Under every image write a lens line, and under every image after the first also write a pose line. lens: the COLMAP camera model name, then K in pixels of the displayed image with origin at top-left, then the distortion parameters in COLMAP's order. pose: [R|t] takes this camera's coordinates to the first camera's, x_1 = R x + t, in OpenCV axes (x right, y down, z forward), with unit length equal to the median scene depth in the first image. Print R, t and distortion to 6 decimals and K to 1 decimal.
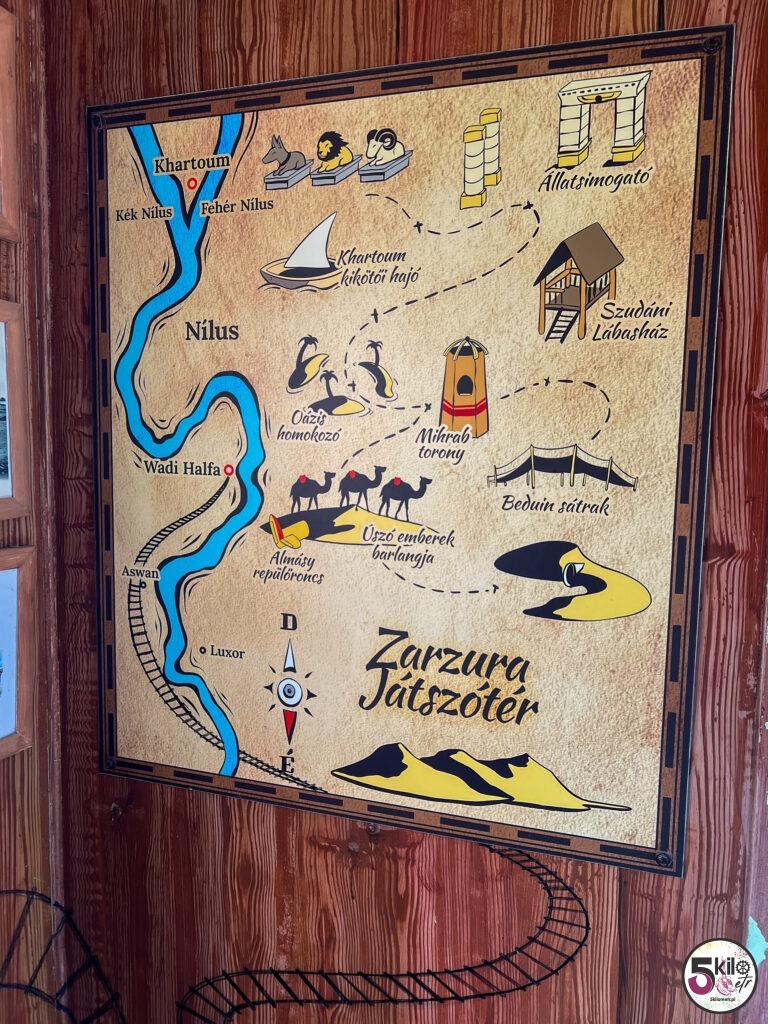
lens RADIAL K [[772.5, 0, 385.9], [0, 772.5, 509.1], [0, 0, 1]] dist [0.037927, 0.000122]
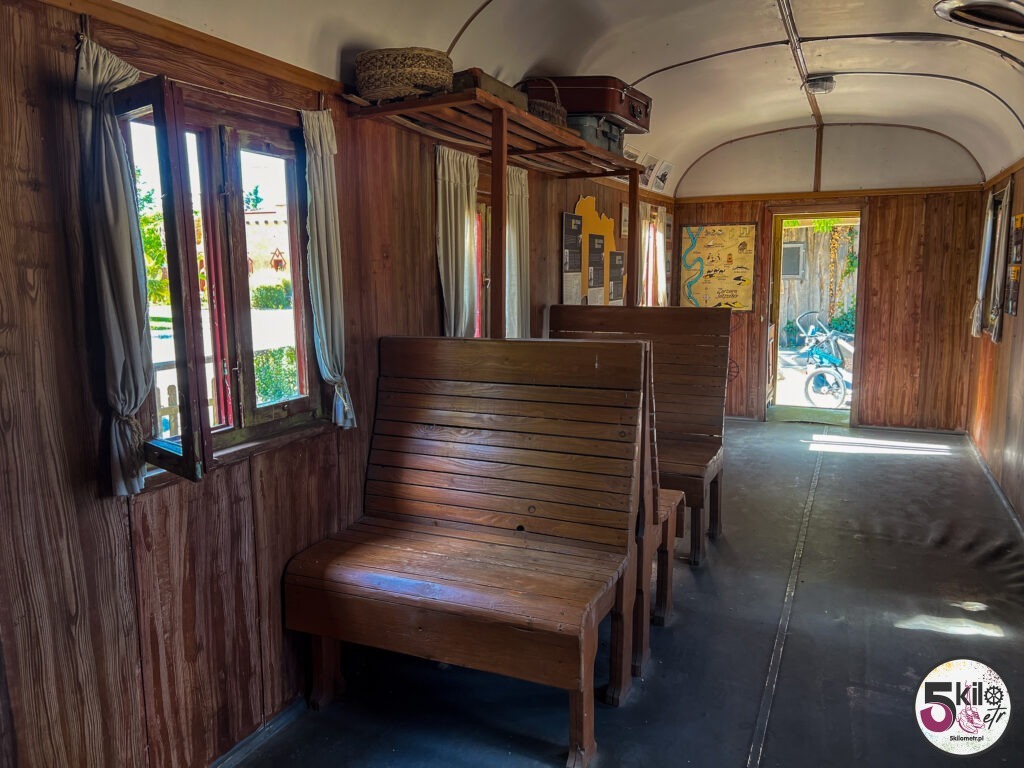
lens RADIAL K [[772.5, 0, 509.9], [0, 772.5, 387.0], [0, 0, 1]] dist [0.037927, 0.000122]
pose [[0.993445, -0.009848, -0.113889, -1.317817], [0.016030, 0.998440, 0.053491, 0.742998], [0.113185, -0.054966, 0.992052, -7.687880]]
